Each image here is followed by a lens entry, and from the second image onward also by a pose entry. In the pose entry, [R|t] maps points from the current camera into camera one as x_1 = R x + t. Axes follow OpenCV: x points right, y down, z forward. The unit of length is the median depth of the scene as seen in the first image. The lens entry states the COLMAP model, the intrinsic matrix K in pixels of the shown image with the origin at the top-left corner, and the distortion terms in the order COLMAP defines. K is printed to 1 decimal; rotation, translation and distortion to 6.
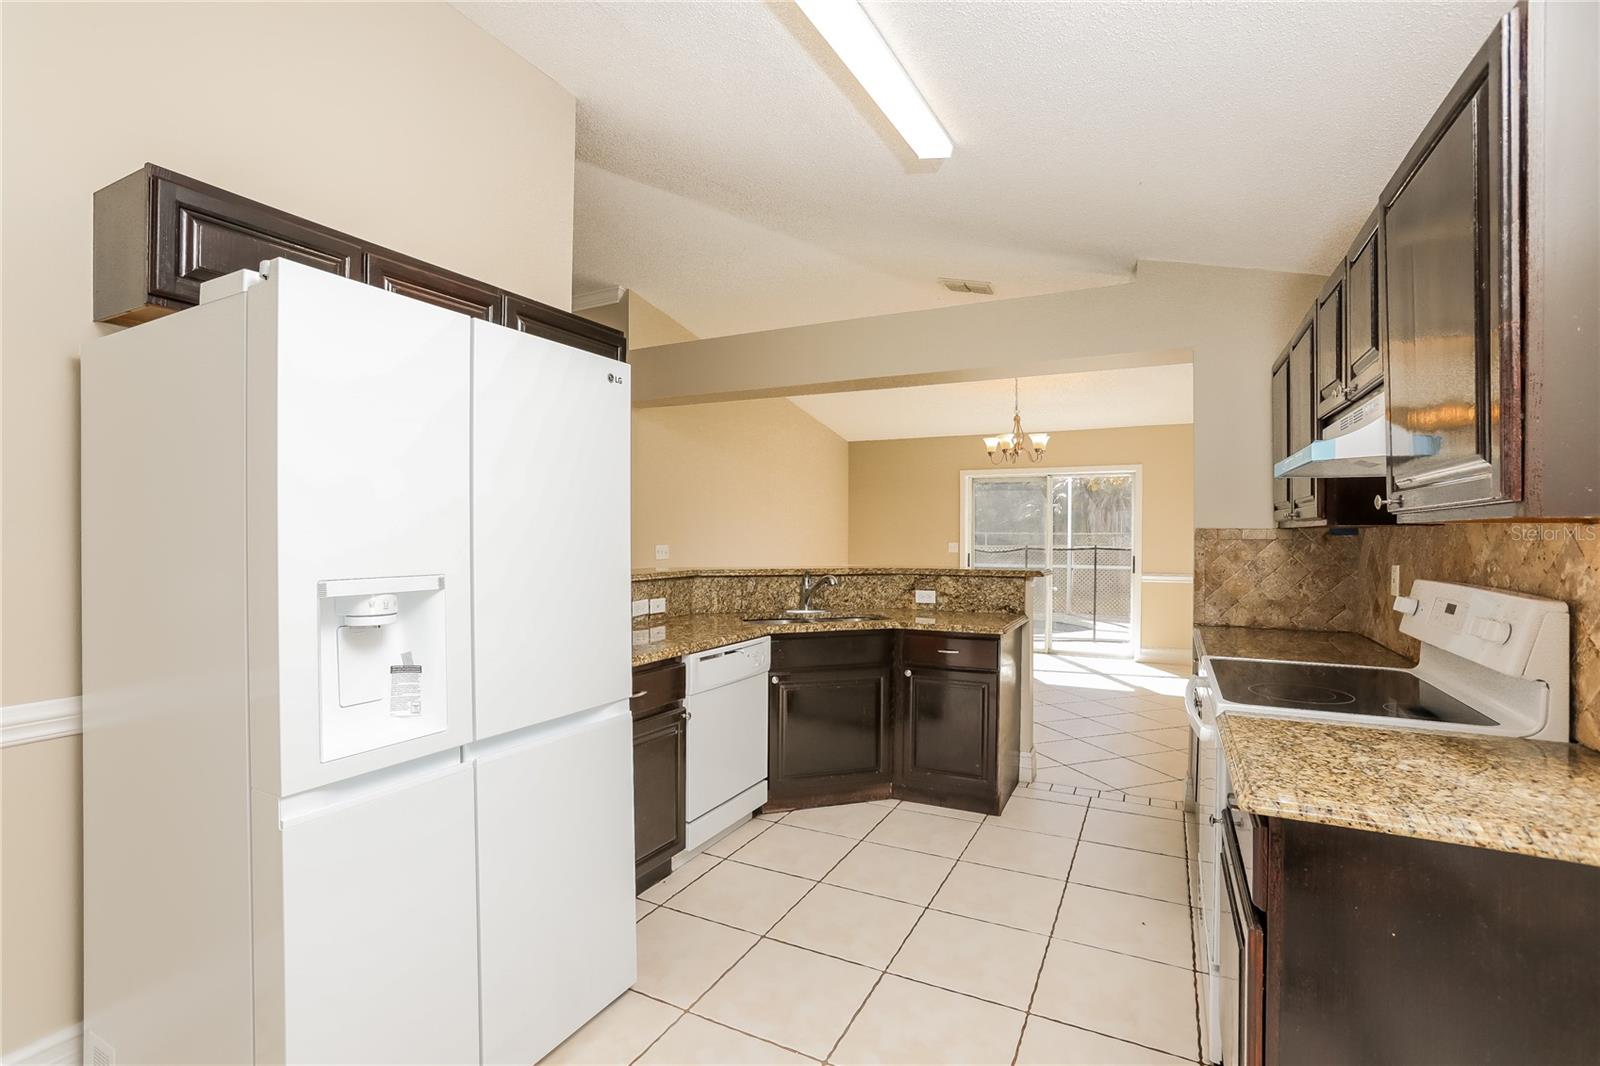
lens RADIAL K [[725.0, 0, 800.0], [0, 725.0, 533.0], [0, 0, 1]] dist [-0.072191, 0.032439]
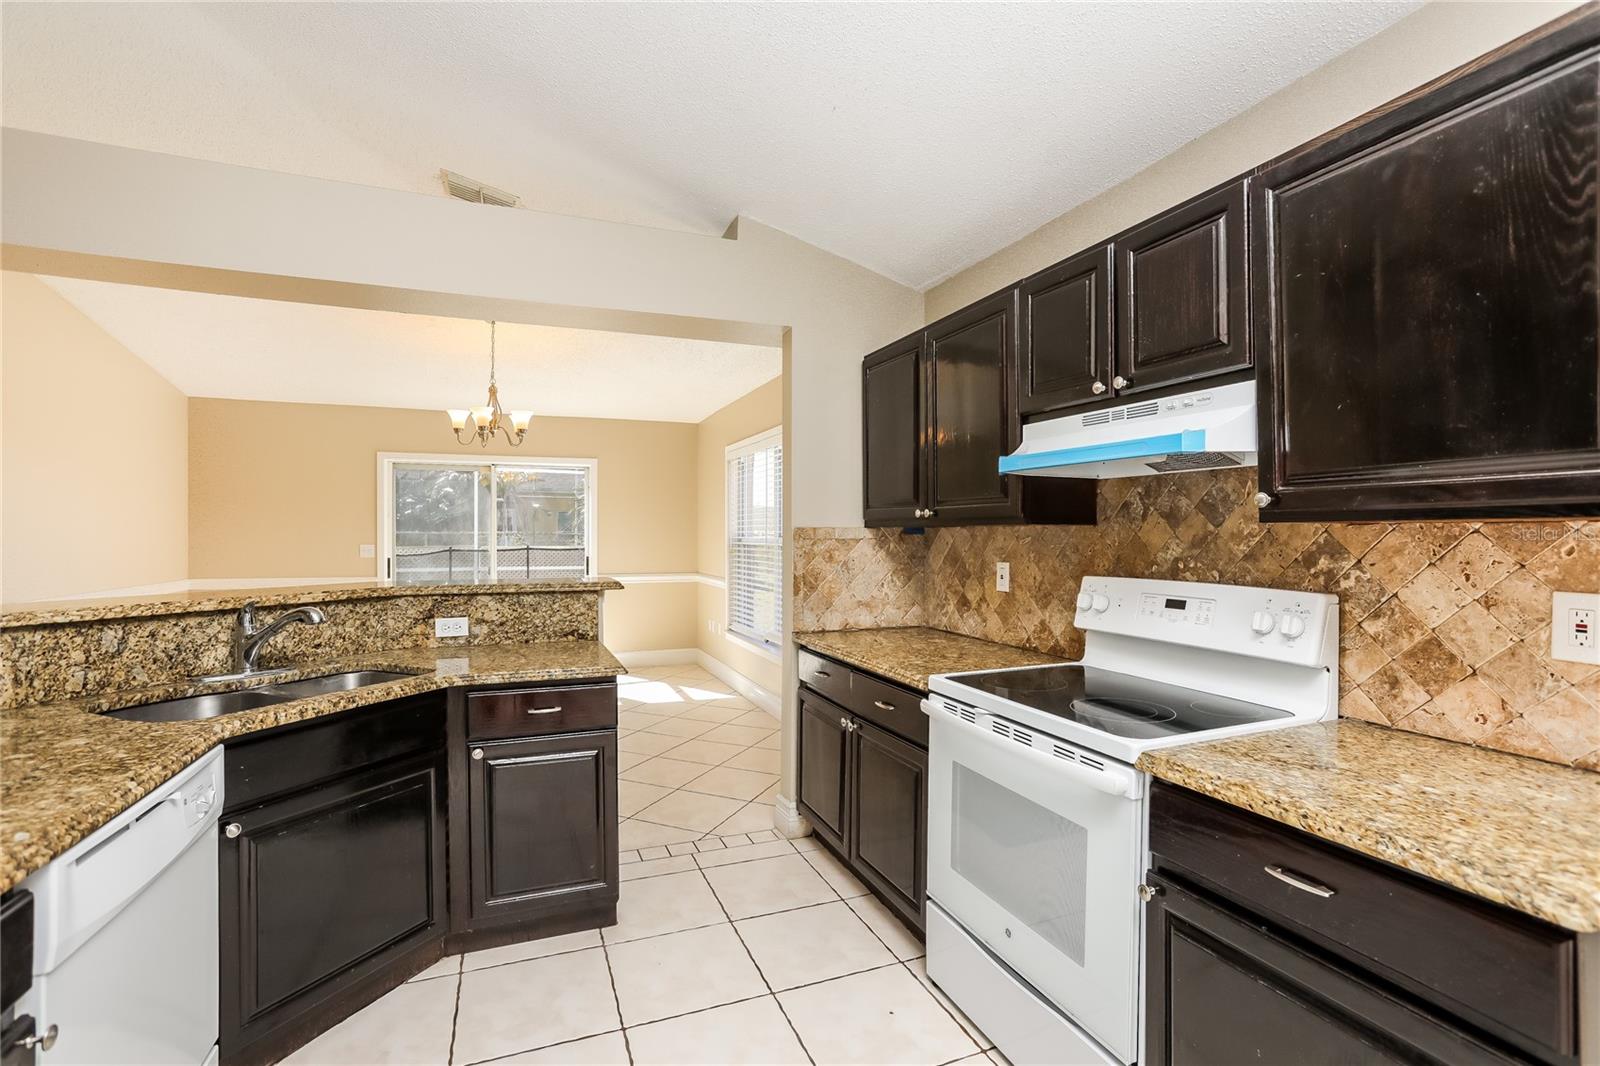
lens RADIAL K [[725.0, 0, 800.0], [0, 725.0, 533.0], [0, 0, 1]] dist [-0.072191, 0.032439]
pose [[0.656079, -0.001876, 0.754690, -0.118571], [0.000204, 0.999997, 0.002309, -0.001006], [-0.754692, -0.001360, 0.656078, 0.333067]]
